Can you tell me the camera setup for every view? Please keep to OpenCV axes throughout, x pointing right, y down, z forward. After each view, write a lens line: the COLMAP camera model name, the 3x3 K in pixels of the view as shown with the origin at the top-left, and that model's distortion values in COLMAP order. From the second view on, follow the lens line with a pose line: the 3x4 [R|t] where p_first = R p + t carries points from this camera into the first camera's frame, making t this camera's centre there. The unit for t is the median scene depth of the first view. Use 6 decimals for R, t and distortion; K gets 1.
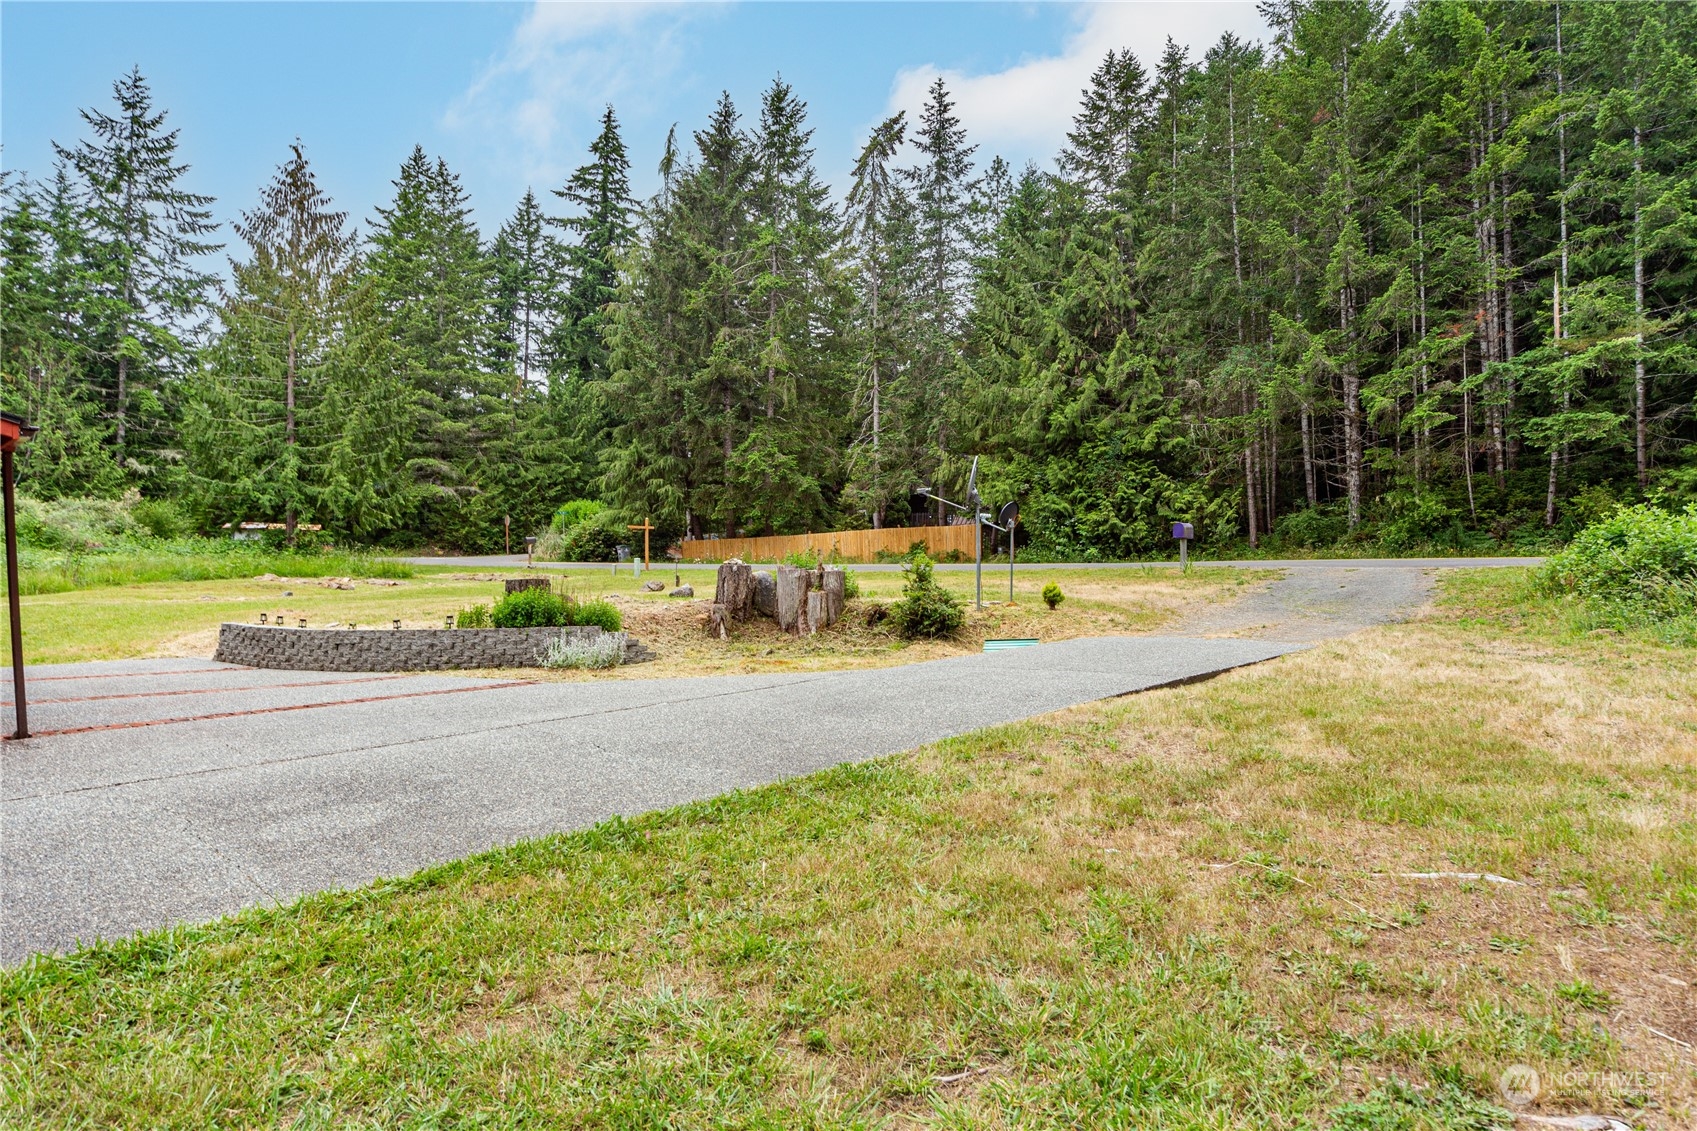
lens RADIAL K [[961.6, 0, 849.1], [0, 961.6, 567.9], [0, 0, 1]] dist [-0.005768, -0.000563]
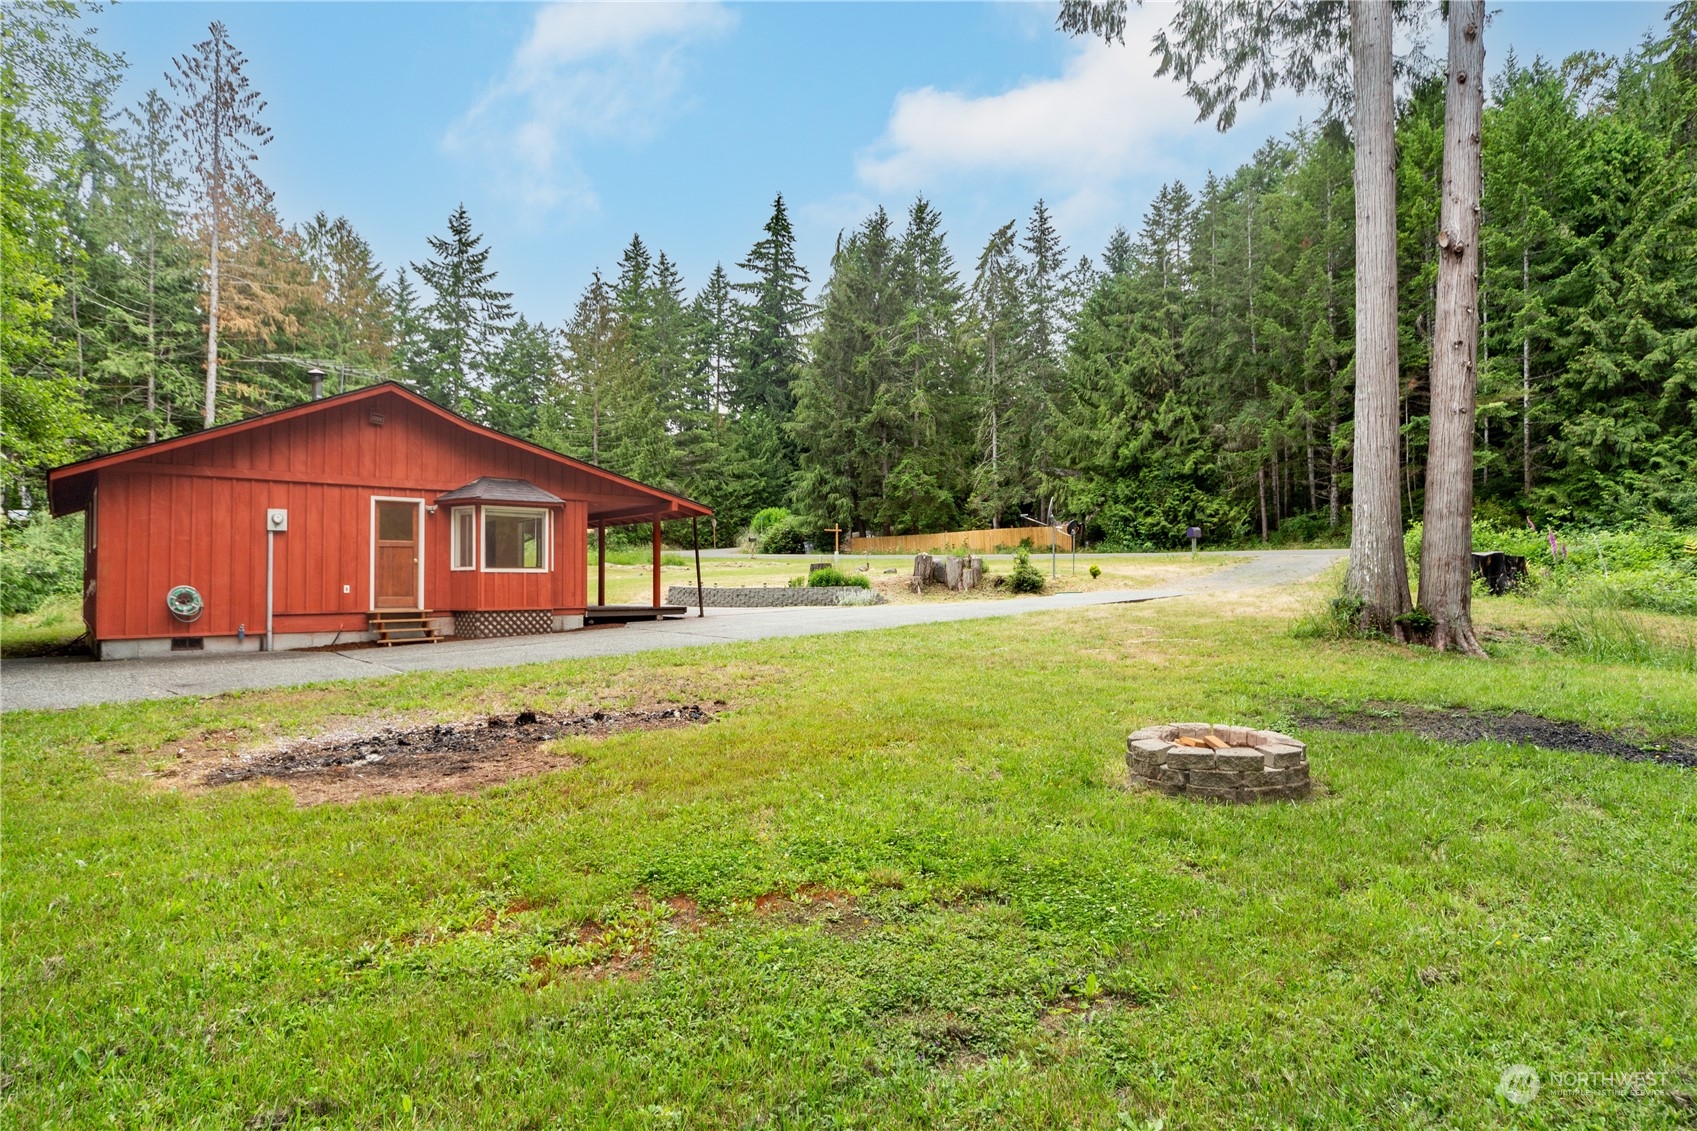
lens RADIAL K [[961.6, 0, 848.1], [0, 961.6, 567.3], [0, 0, 1]] dist [-0.005768, -0.000563]
pose [[0.992981, -0.003894, -0.118208, -0.018461], [0.005013, 0.999945, 0.009165, 0.000808], [0.118166, -0.009693, 0.992947, -0.395358]]
